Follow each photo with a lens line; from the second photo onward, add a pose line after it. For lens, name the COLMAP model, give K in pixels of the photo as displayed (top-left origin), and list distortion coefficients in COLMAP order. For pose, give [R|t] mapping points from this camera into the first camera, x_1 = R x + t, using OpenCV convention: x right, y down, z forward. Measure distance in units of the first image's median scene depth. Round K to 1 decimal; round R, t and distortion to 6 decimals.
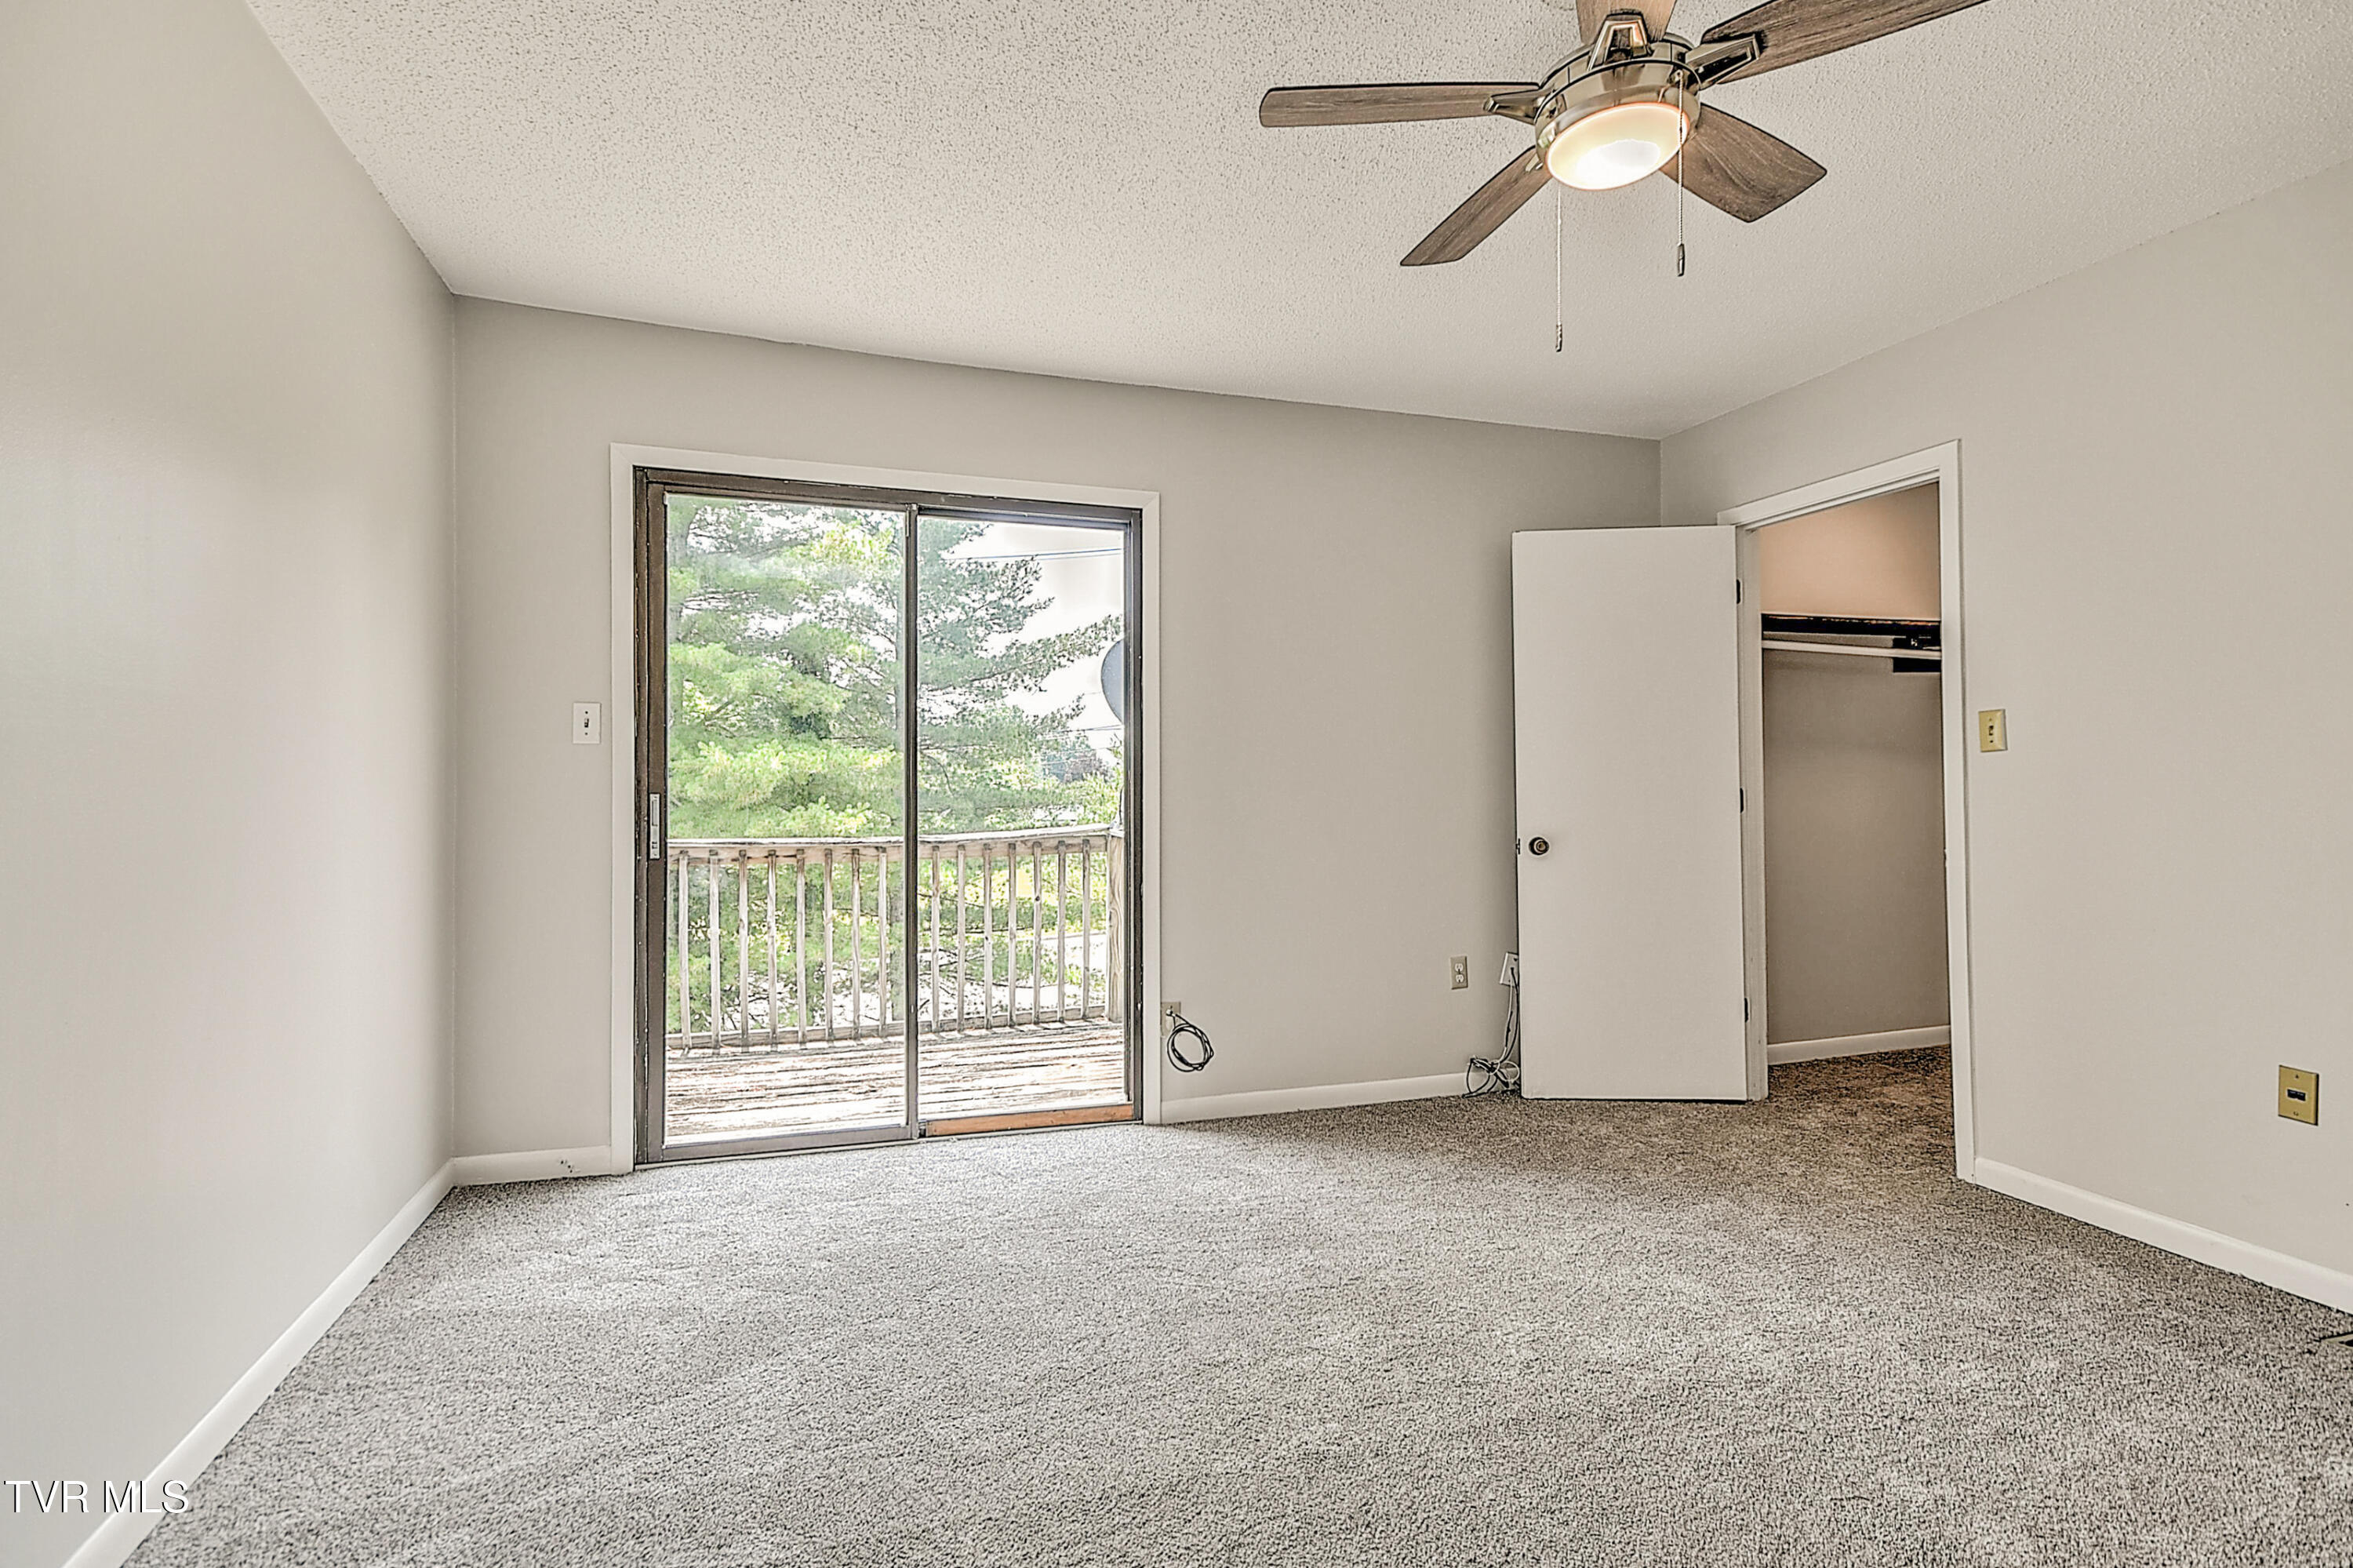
lens RADIAL K [[1129.6, 0, 1176.5], [0, 1129.6, 784.0], [0, 0, 1]] dist [-0.025709, -0.000043]
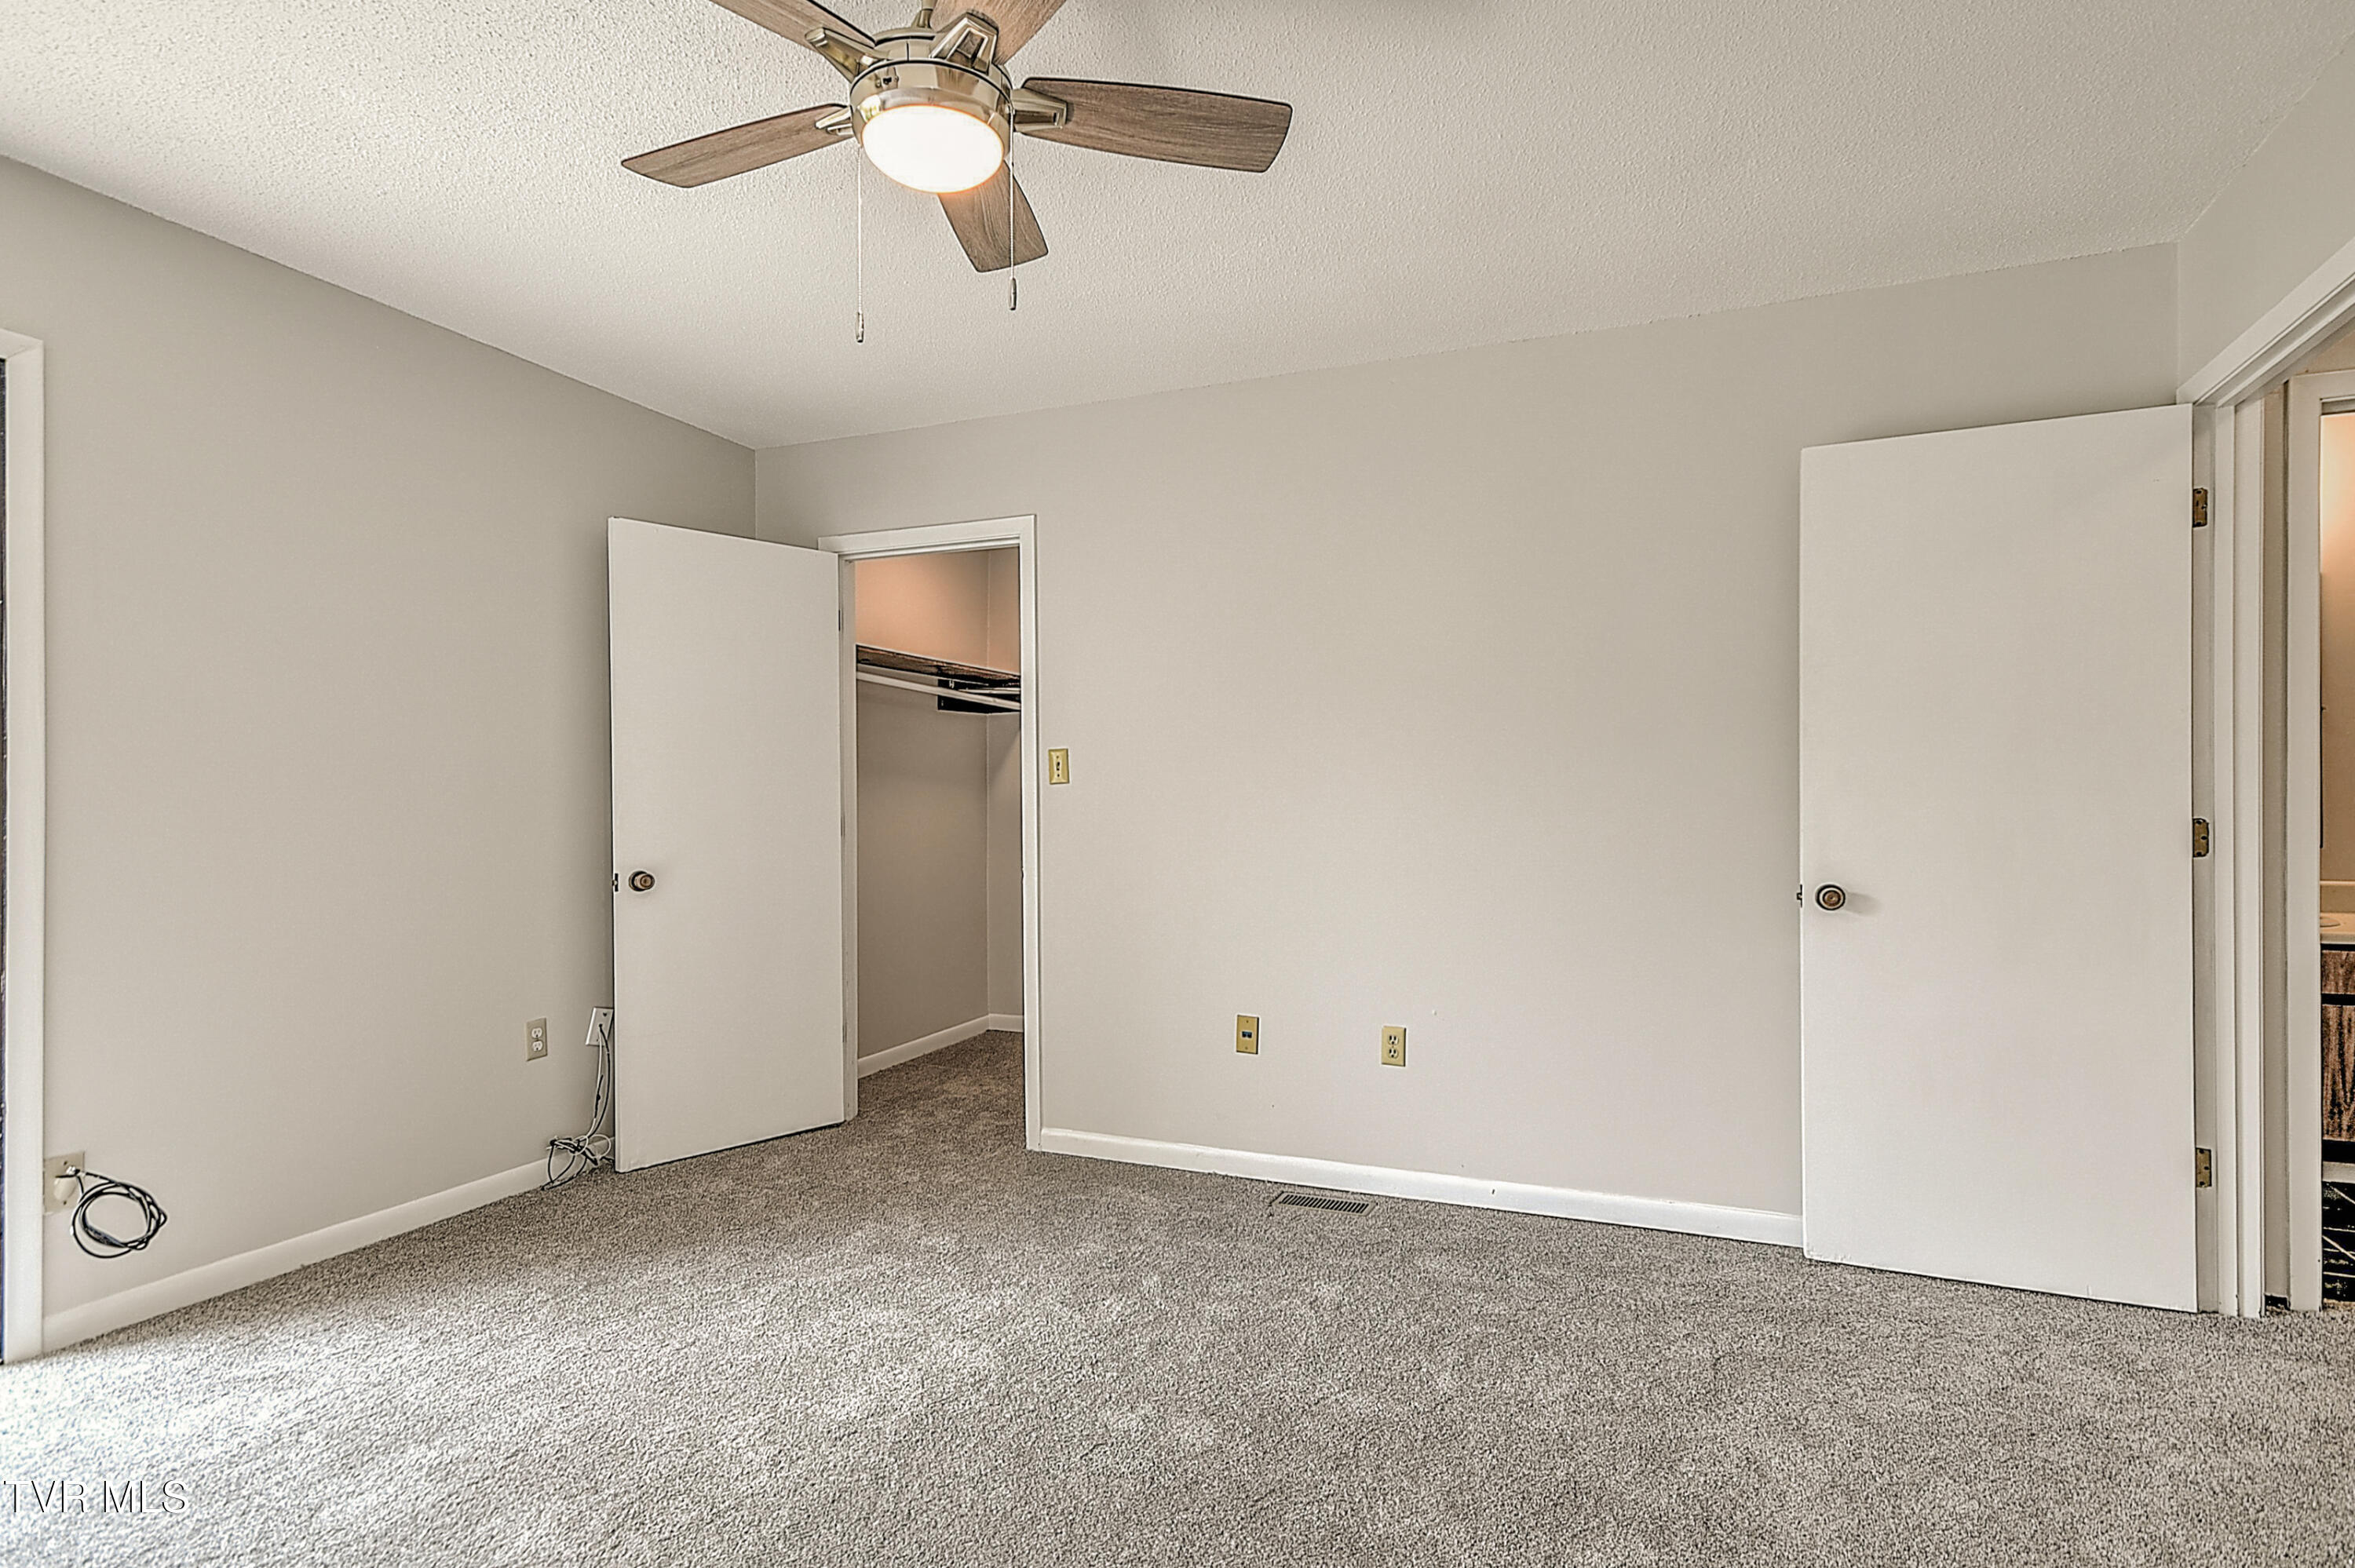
lens RADIAL K [[1169.2, 0, 1174.2], [0, 1169.2, 817.2], [0, 0, 1]] dist [-0.000667, -0.006000]
pose [[0.603200, -0.003162, 0.797583, -0.166558], [-0.003580, 0.999971, 0.006672, -0.002253], [-0.797582, -0.006880, 0.603172, 0.131686]]
